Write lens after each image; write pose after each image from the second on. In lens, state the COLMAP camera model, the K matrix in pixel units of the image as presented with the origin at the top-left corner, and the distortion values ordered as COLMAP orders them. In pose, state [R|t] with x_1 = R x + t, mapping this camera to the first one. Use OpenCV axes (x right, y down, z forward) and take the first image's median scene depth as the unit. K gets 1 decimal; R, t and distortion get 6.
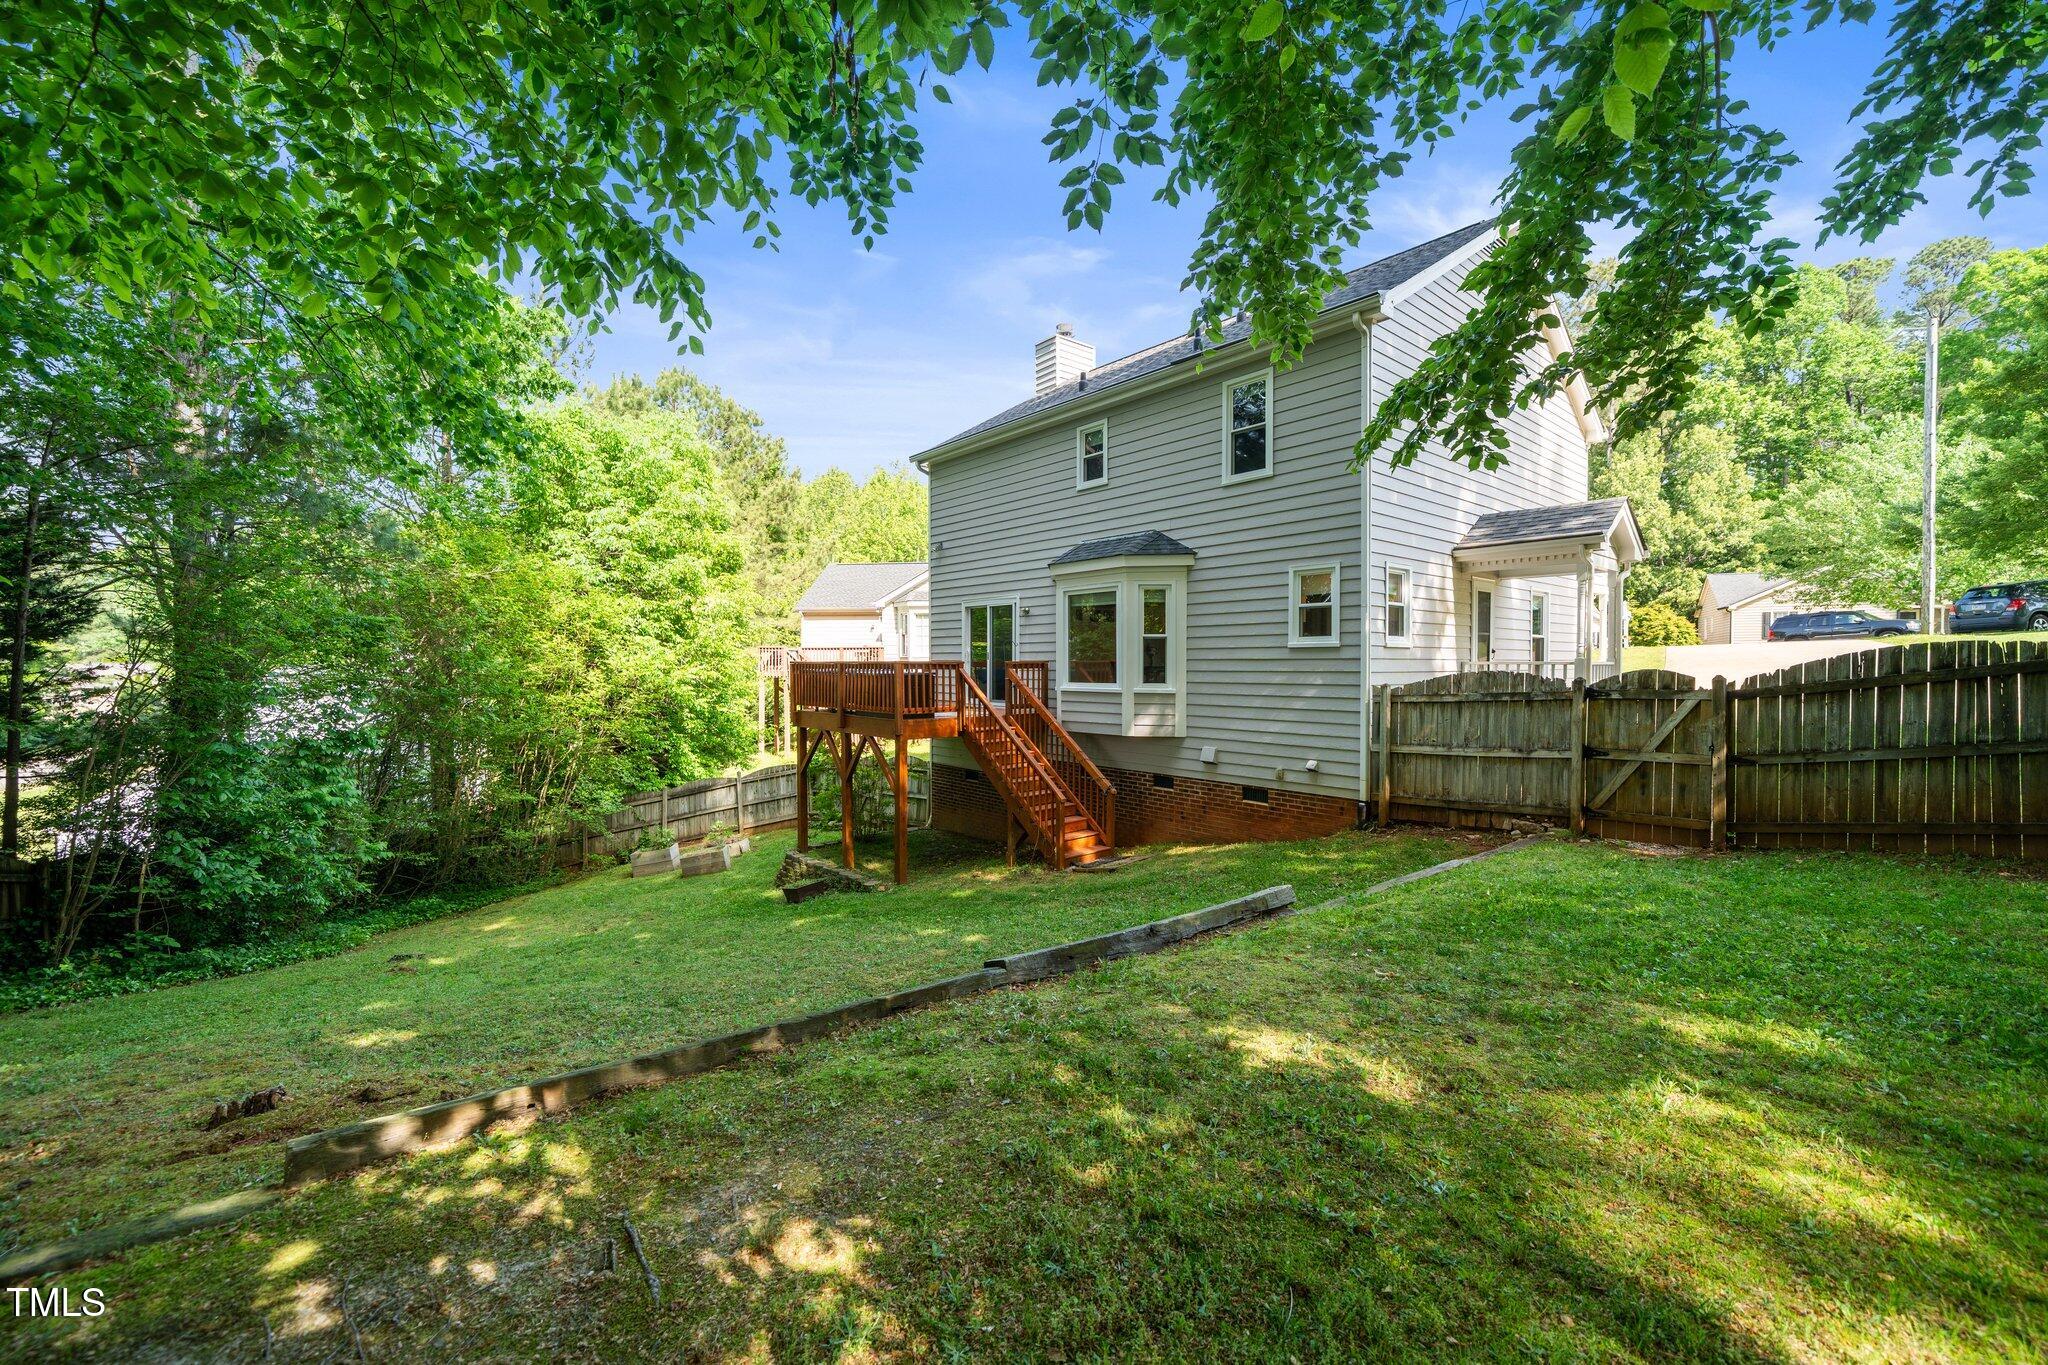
lens RADIAL K [[821.7, 0, 1014.2], [0, 821.7, 674.2], [0, 0, 1]] dist [0.000071, 0.000043]
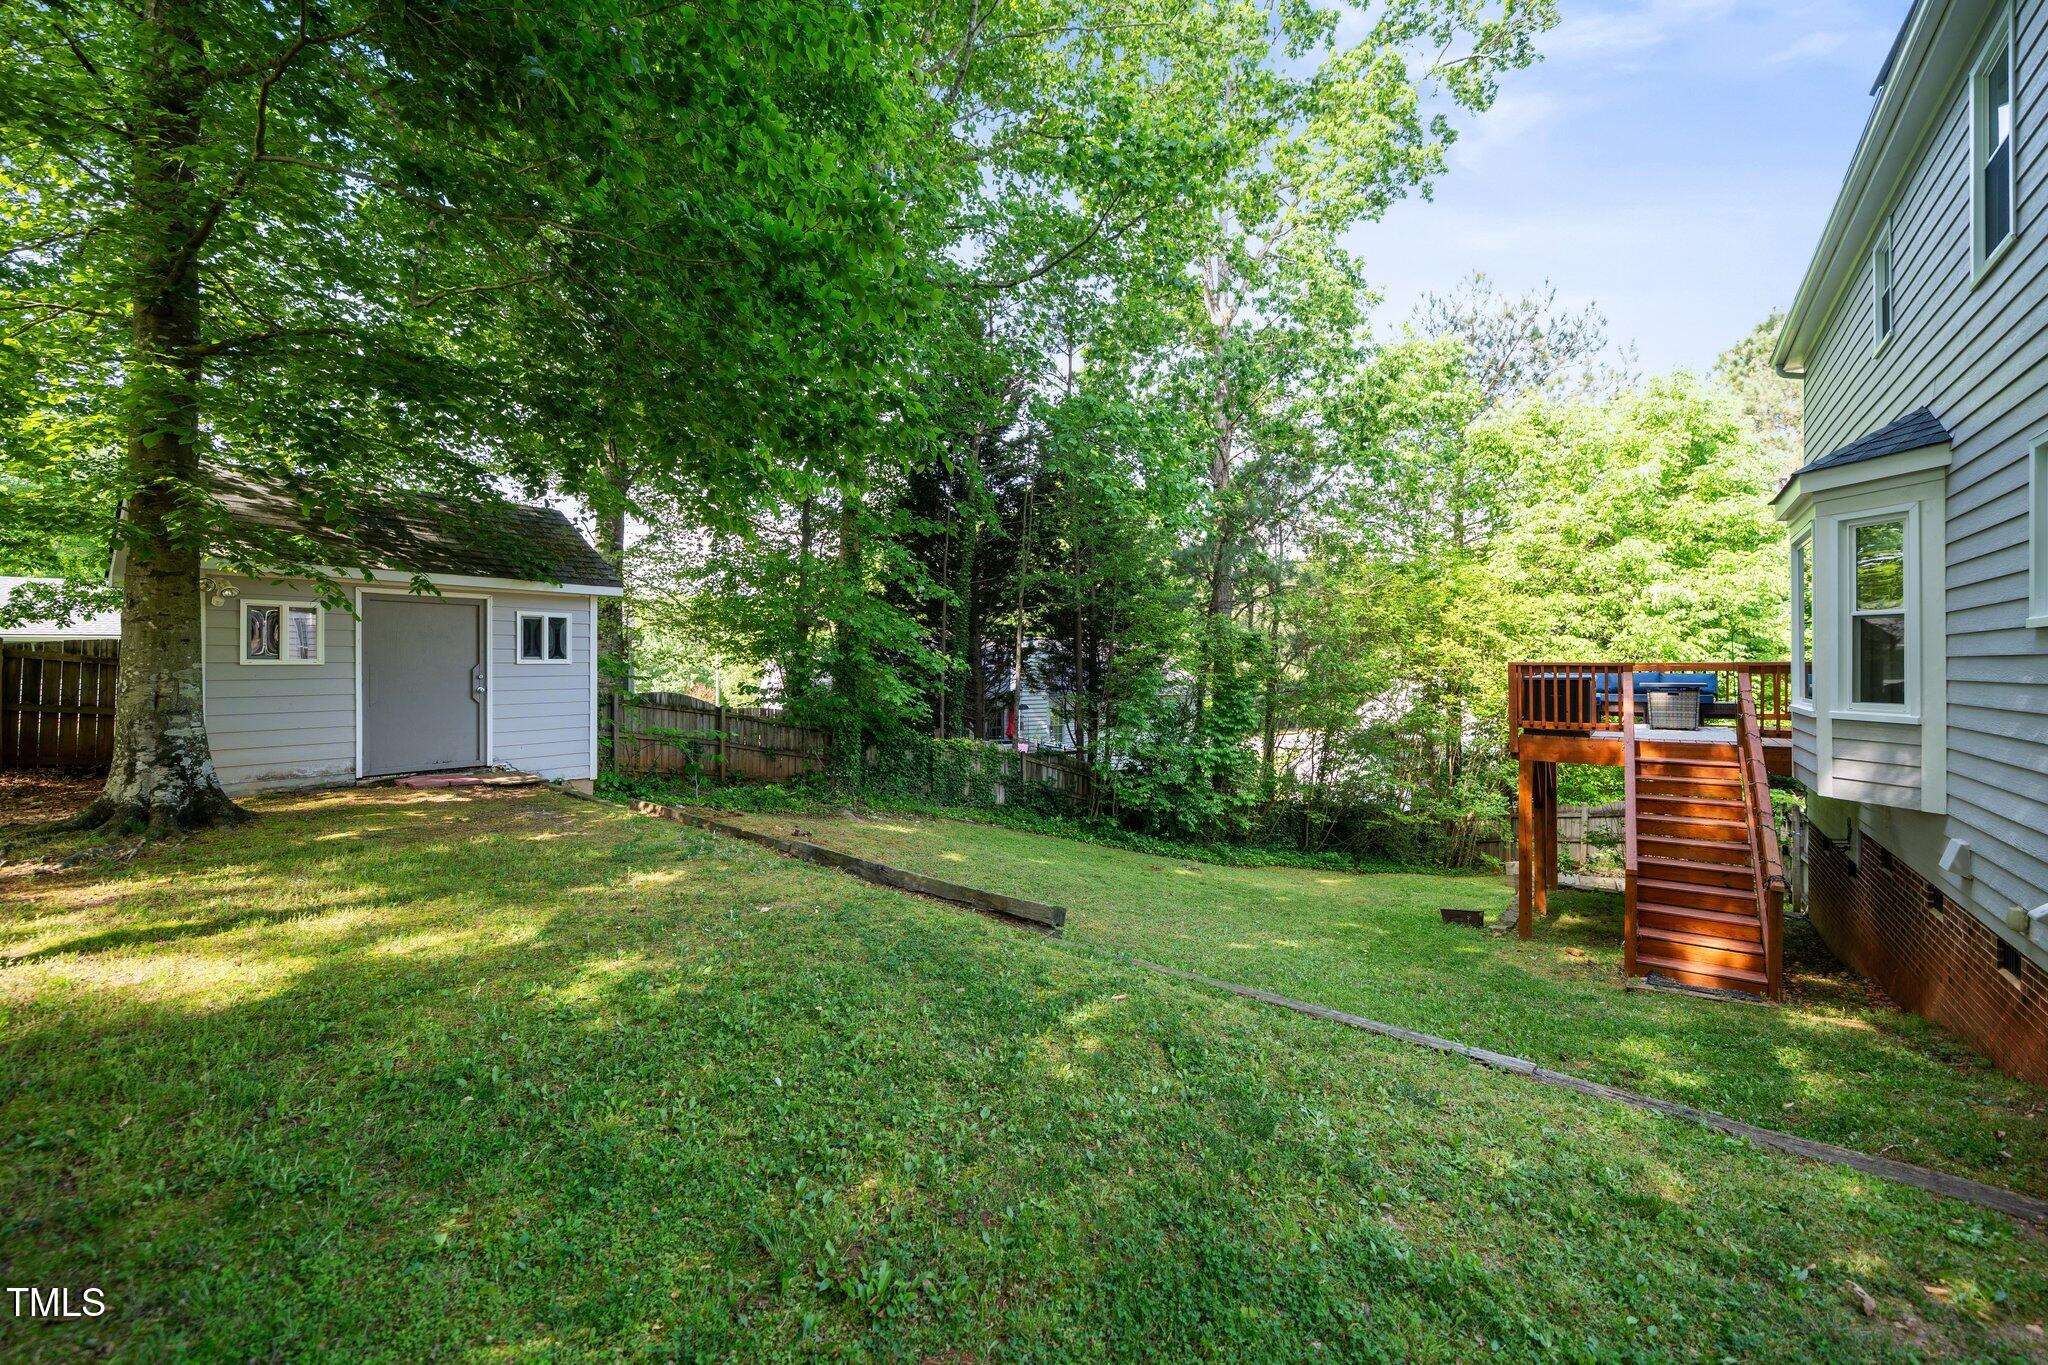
lens RADIAL K [[821.7, 0, 1014.2], [0, 821.7, 674.2], [0, 0, 1]] dist [0.000071, 0.000043]
pose [[0.212652, 0.007514, -0.977099, 0.613263], [-0.007578, 0.999953, 0.006040, -0.006682], [0.977099, 0.006120, 0.212699, 0.375149]]
